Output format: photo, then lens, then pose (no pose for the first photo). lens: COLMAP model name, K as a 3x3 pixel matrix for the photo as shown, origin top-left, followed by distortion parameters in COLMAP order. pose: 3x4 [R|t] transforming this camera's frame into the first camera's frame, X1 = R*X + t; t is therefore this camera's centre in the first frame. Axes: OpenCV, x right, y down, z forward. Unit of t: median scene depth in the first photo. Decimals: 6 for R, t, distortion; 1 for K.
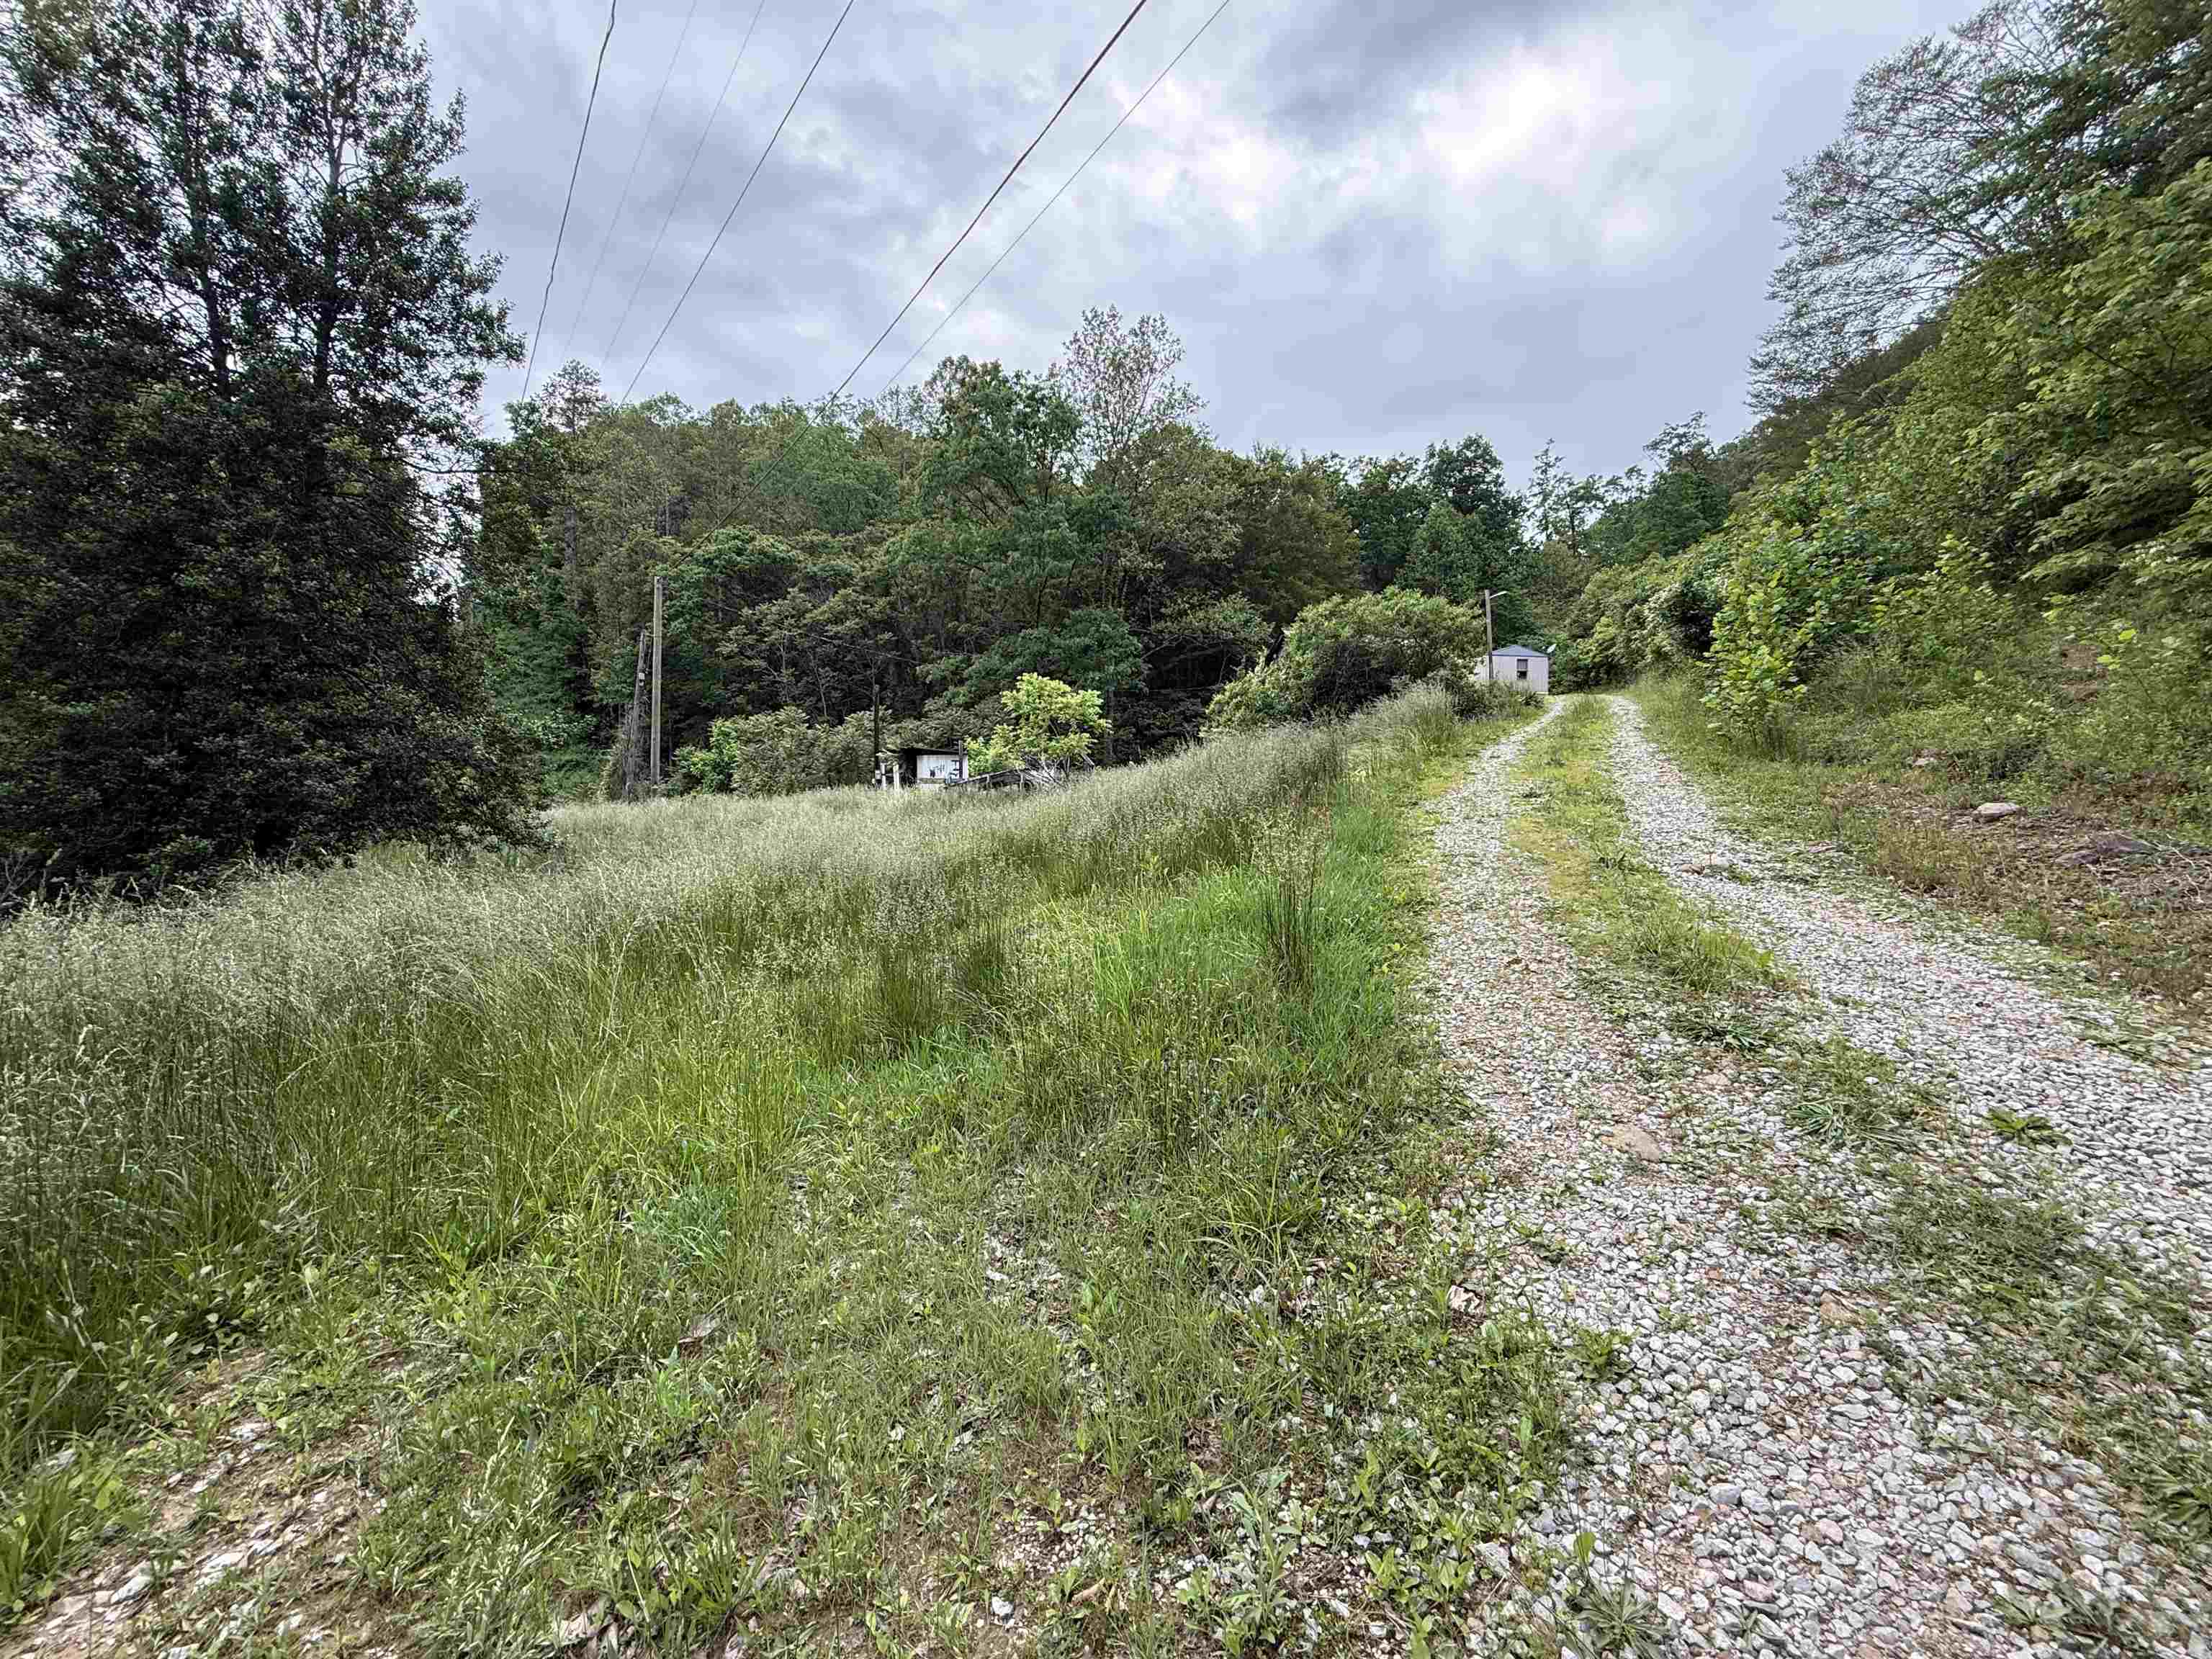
lens RADIAL K [[905.9, 0, 1106.0], [0, 905.9, 829.5], [0, 0, 1]] dist [0.016654, 0.000415]
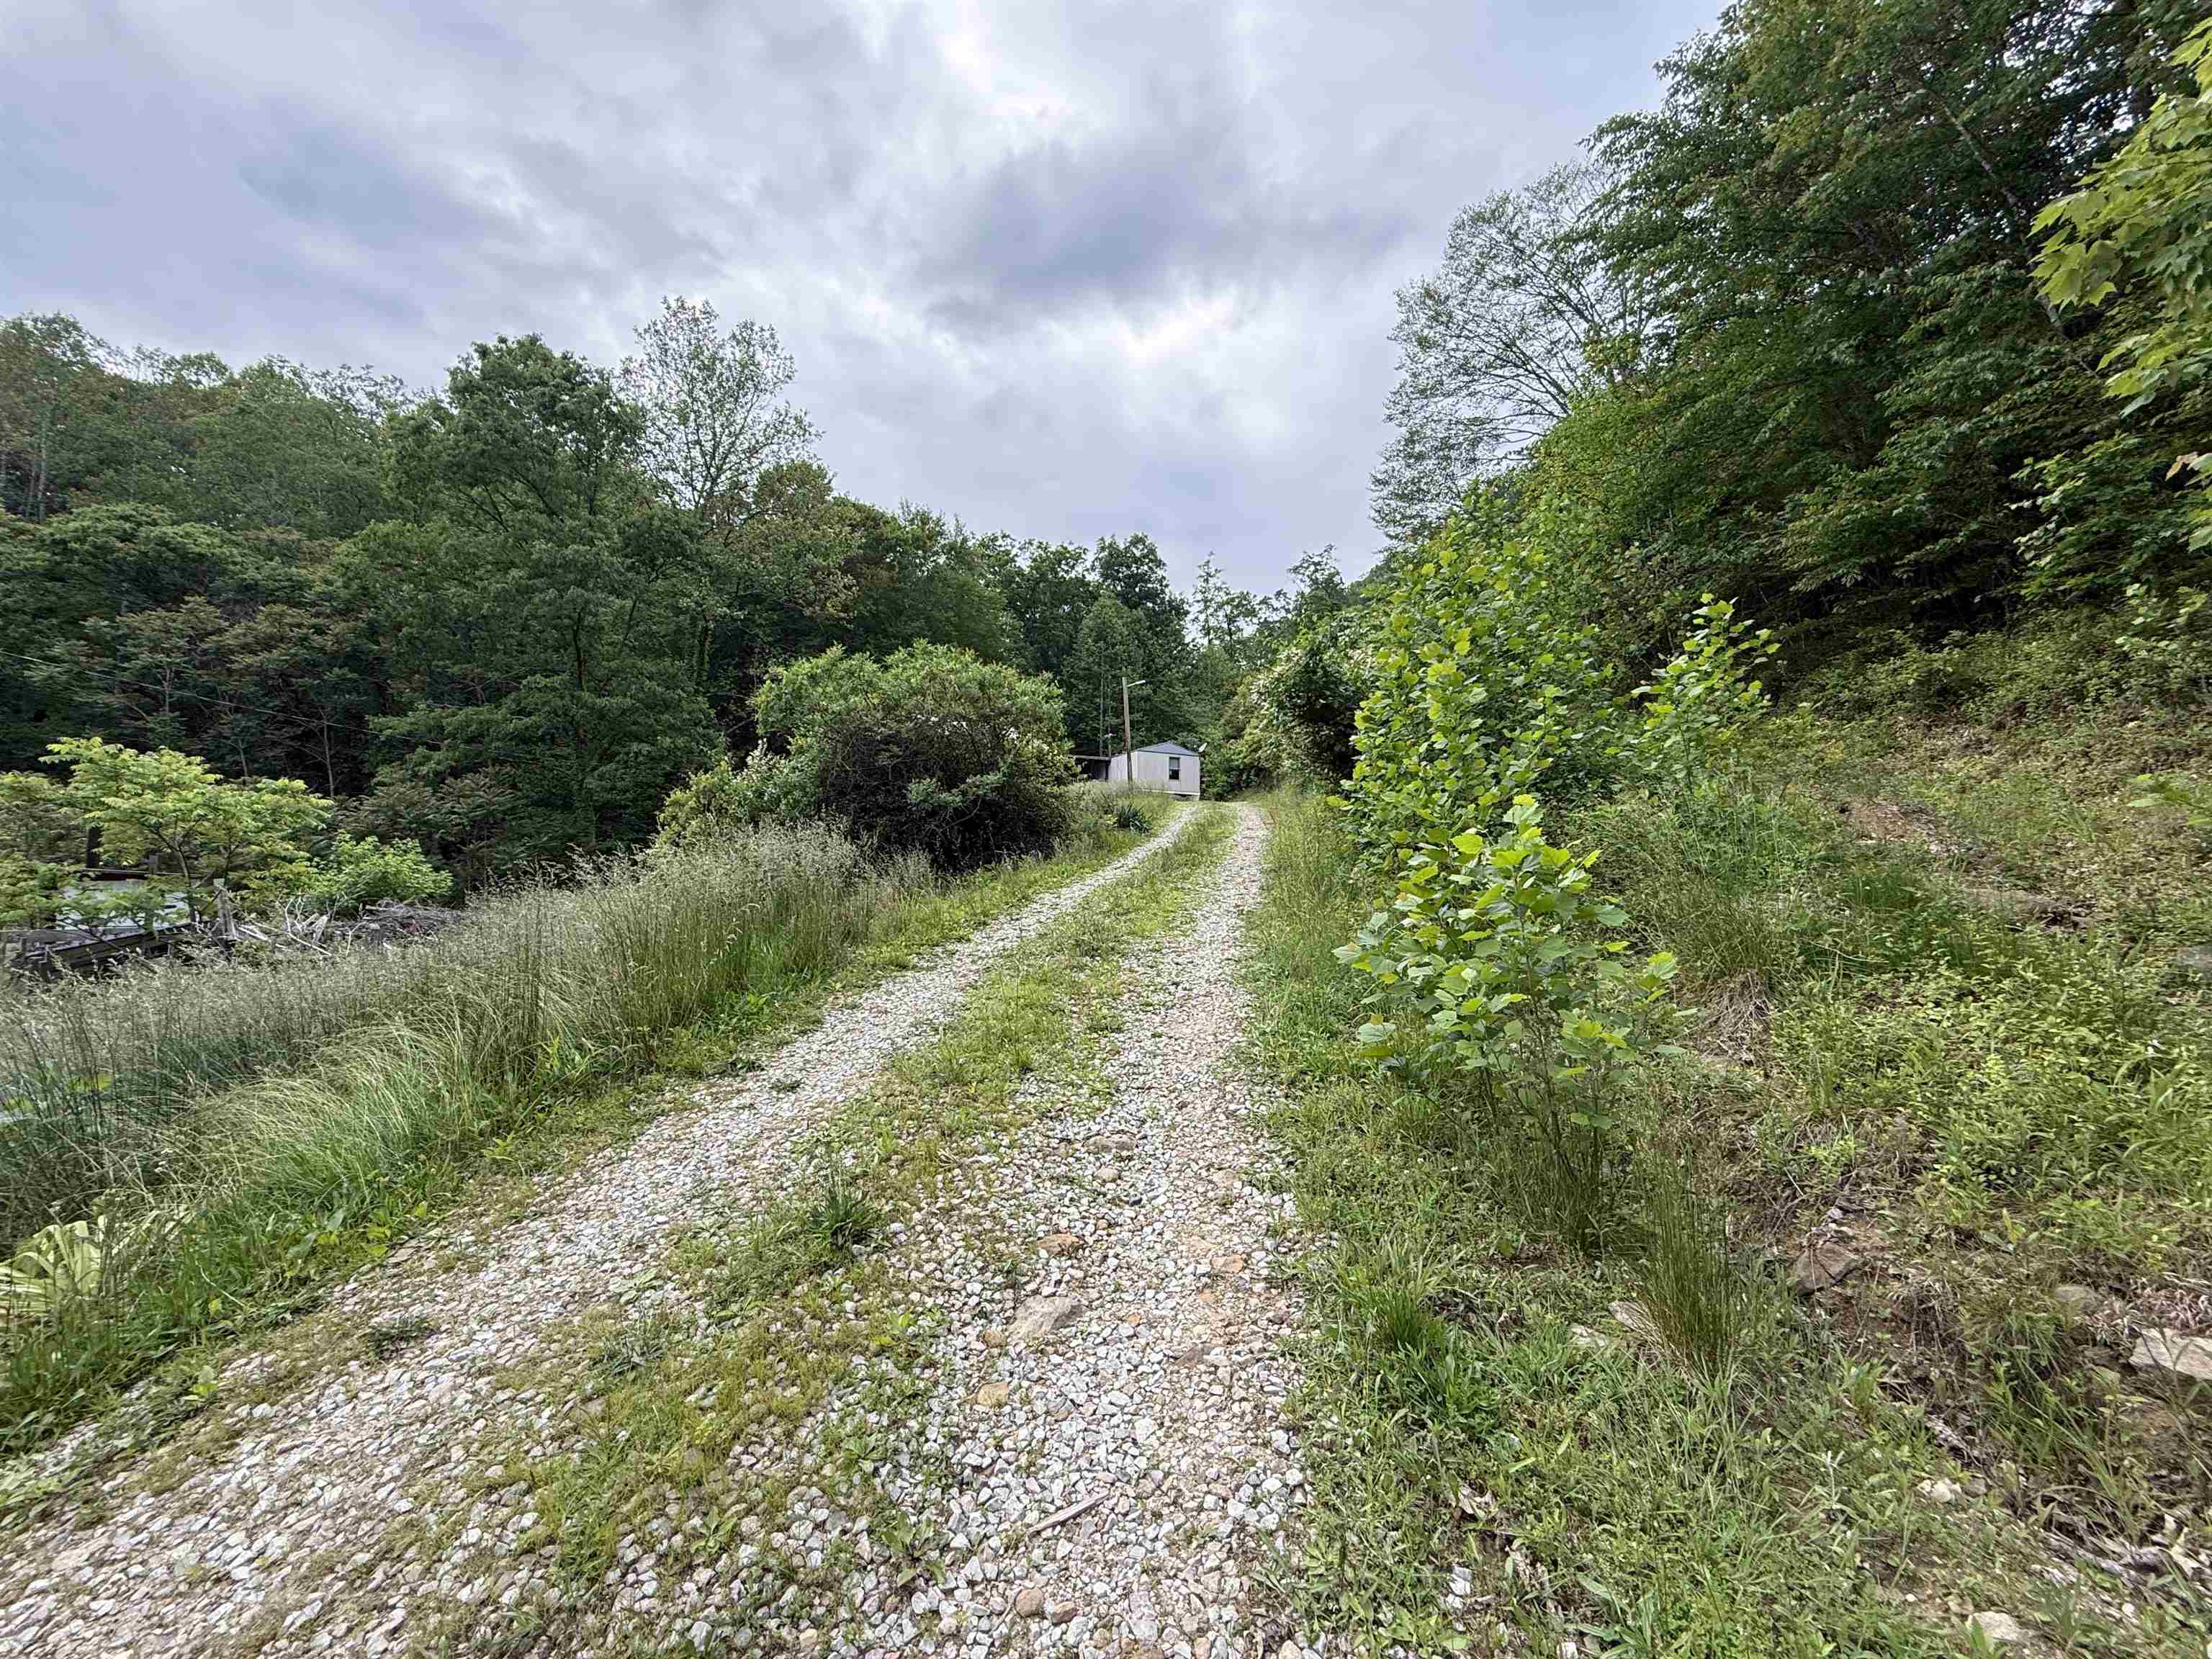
lens RADIAL K [[905.9, 0, 1106.0], [0, 905.9, 829.5], [0, 0, 1]] dist [0.016654, 0.000415]
pose [[0.947819, 0.028465, 0.317535, 0.082212], [-0.000686, 0.996186, -0.087254, -0.026743], [-0.318807, 0.082483, 0.944224, 0.125861]]
